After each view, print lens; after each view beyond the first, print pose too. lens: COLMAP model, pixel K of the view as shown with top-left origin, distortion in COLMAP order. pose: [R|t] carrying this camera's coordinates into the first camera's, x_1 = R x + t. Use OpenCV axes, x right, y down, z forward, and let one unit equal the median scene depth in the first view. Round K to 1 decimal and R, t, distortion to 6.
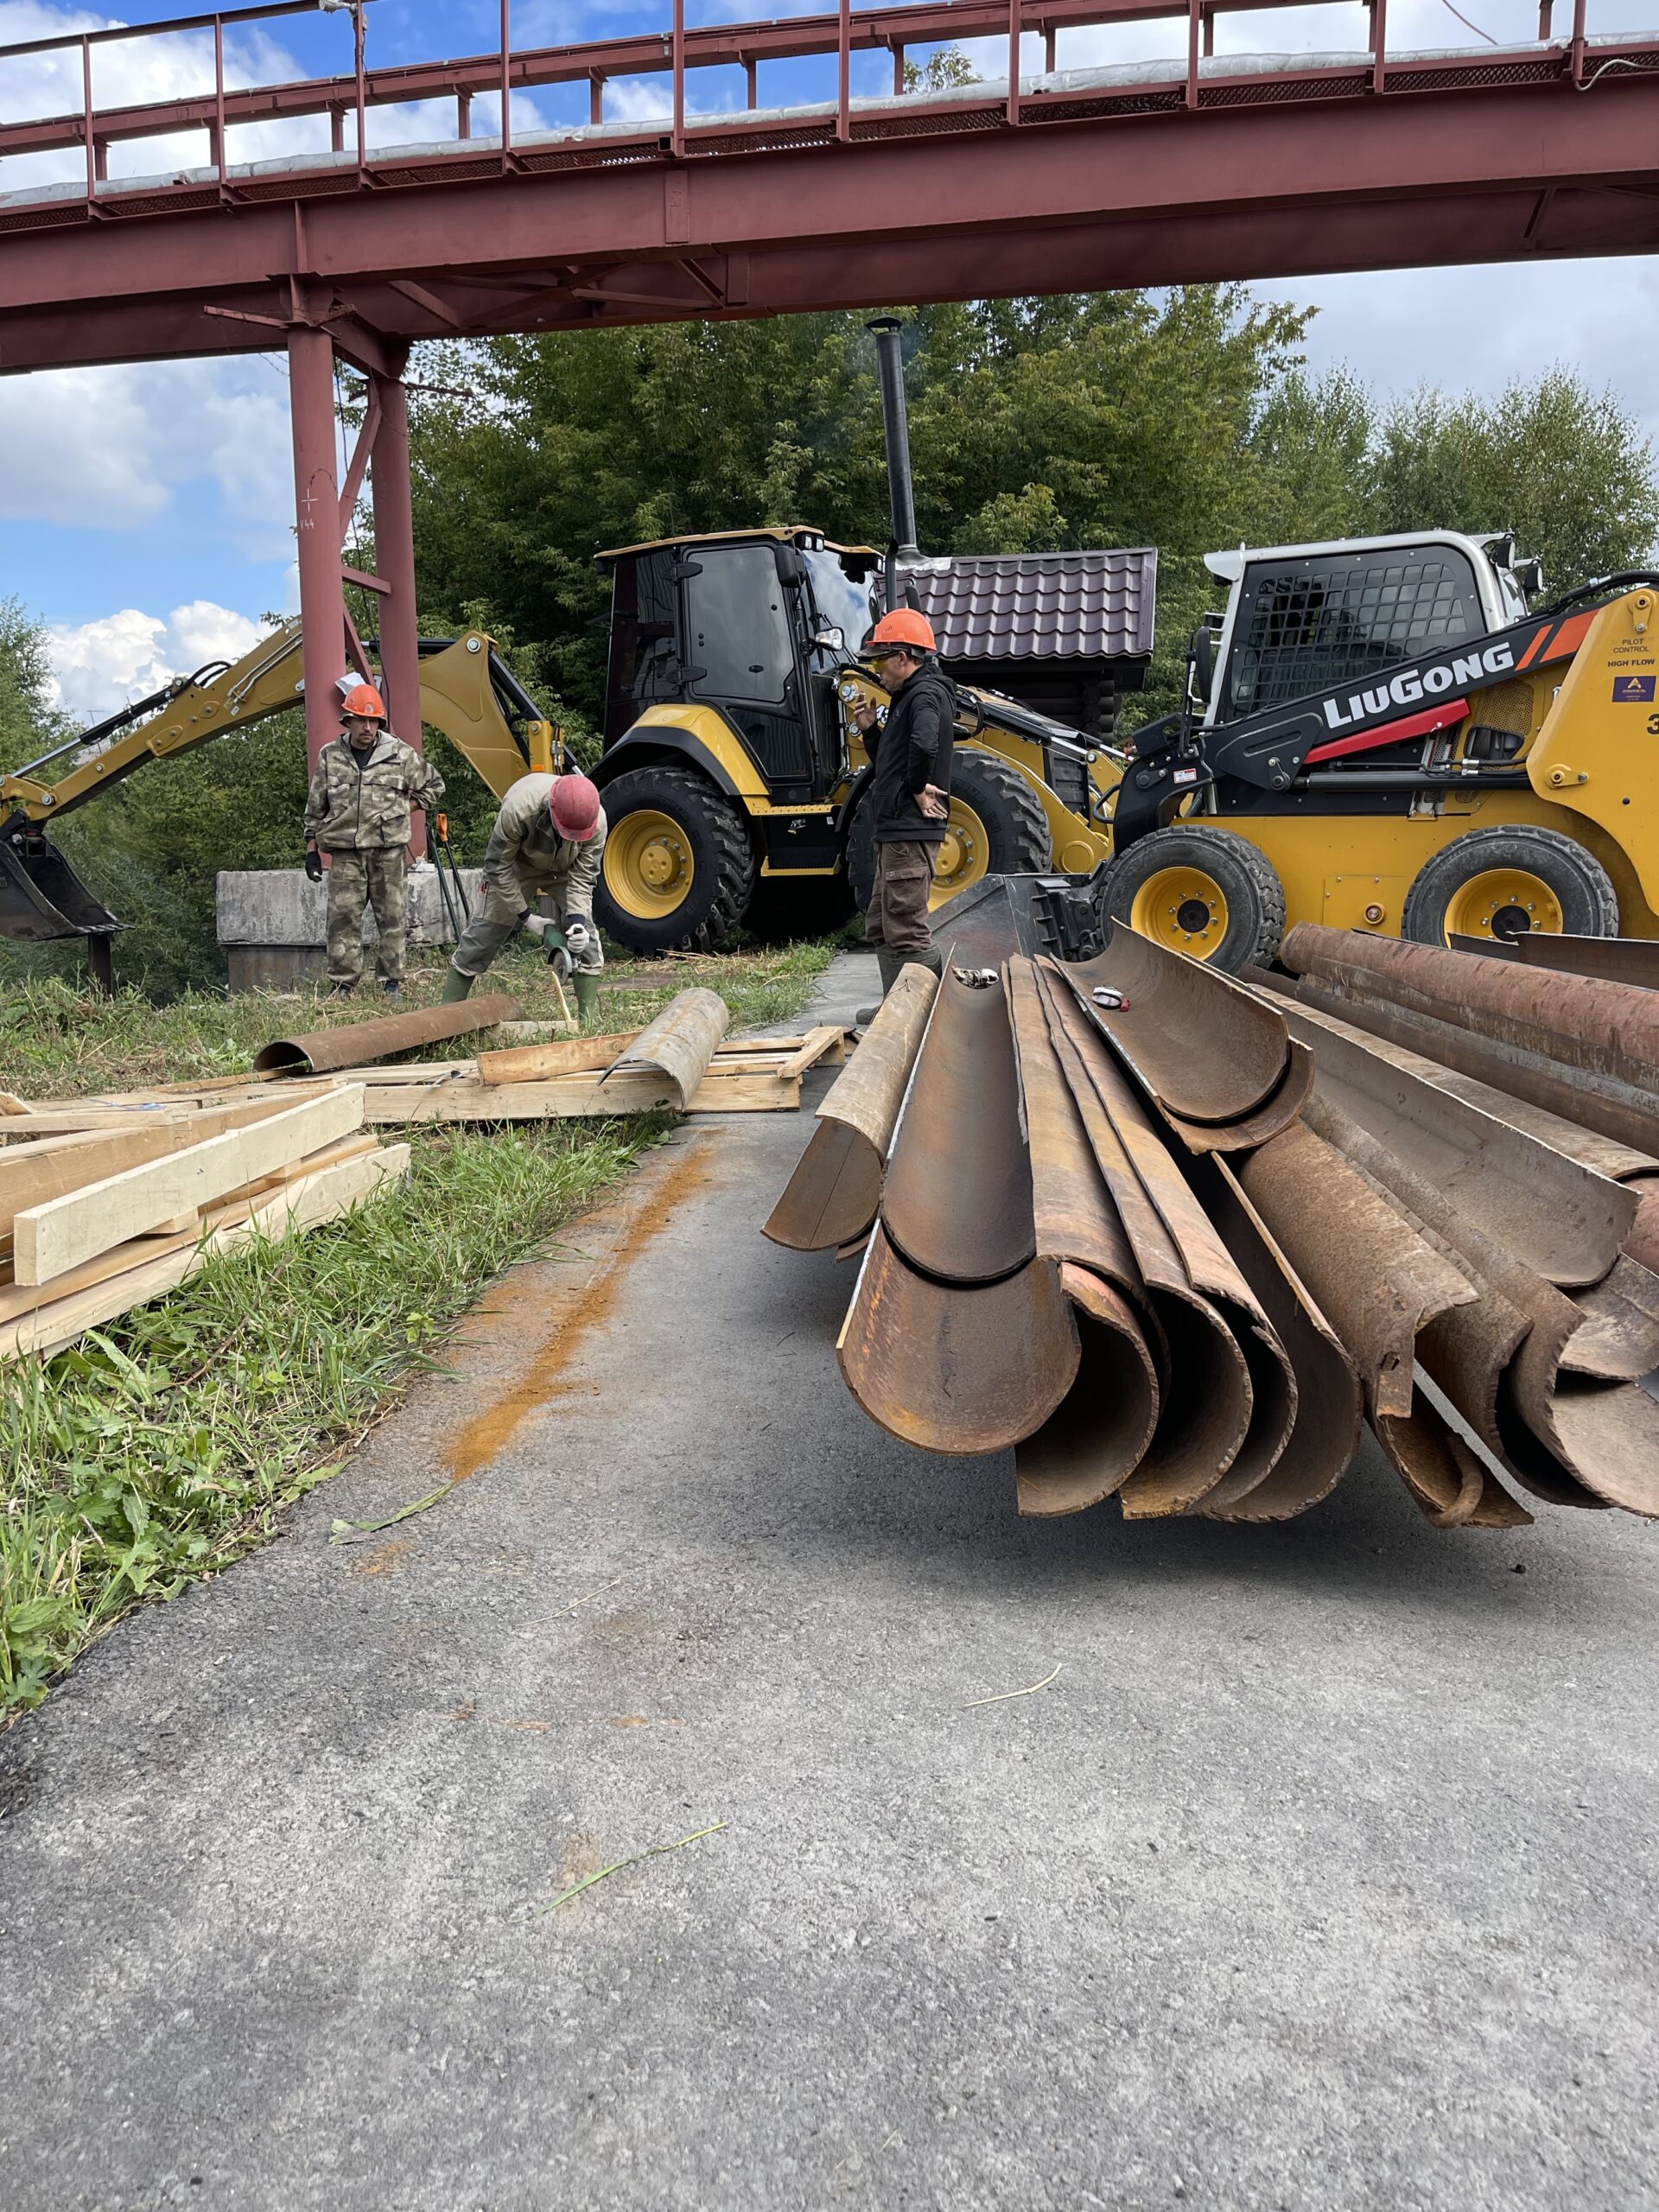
lens RADIAL K [[1738.6, 0, 829.5], [0, 1738.6, 1106.0], [0, 0, 1]] dist [0.051497, -0.056340]
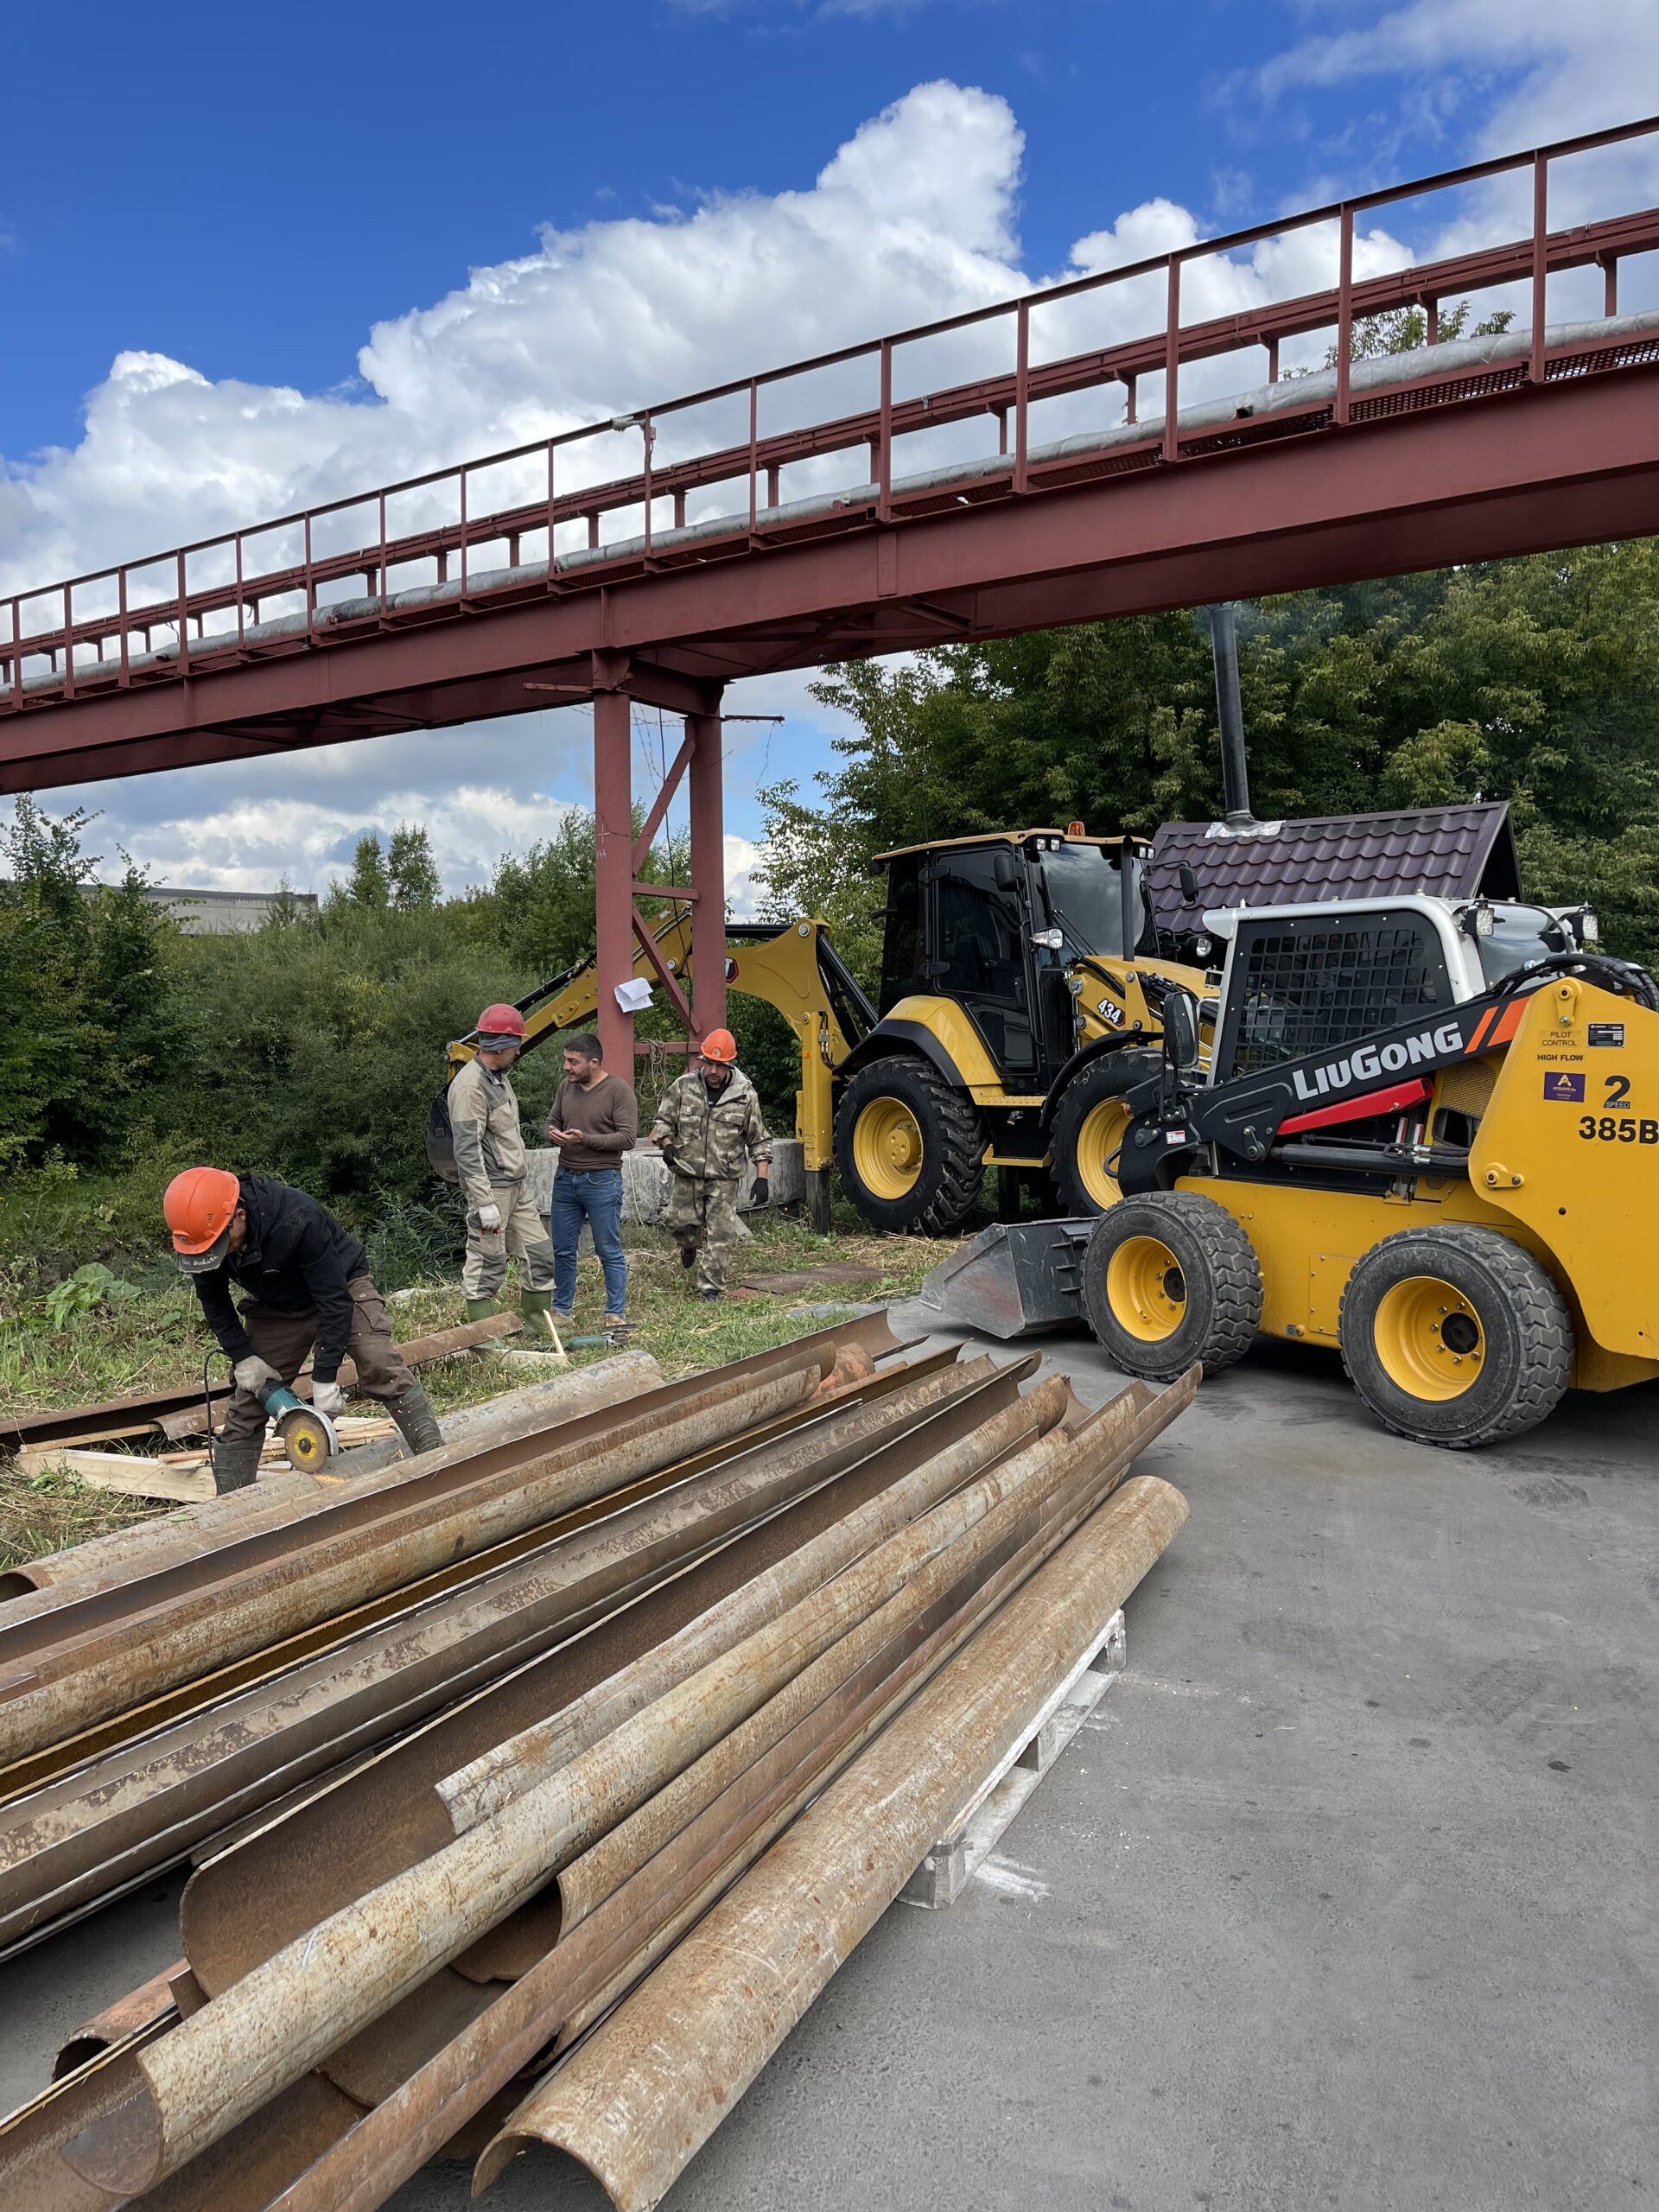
lens RADIAL K [[1686.7, 0, 829.5], [0, 1686.7, 1106.0], [0, 0, 1]] dist [0.040235, -0.001077]
pose [[0.926905, 0.015912, -0.374959, 0.388363], [-0.050305, 0.995353, -0.082115, -0.123760], [0.371910, 0.094975, 0.923397, 0.065586]]
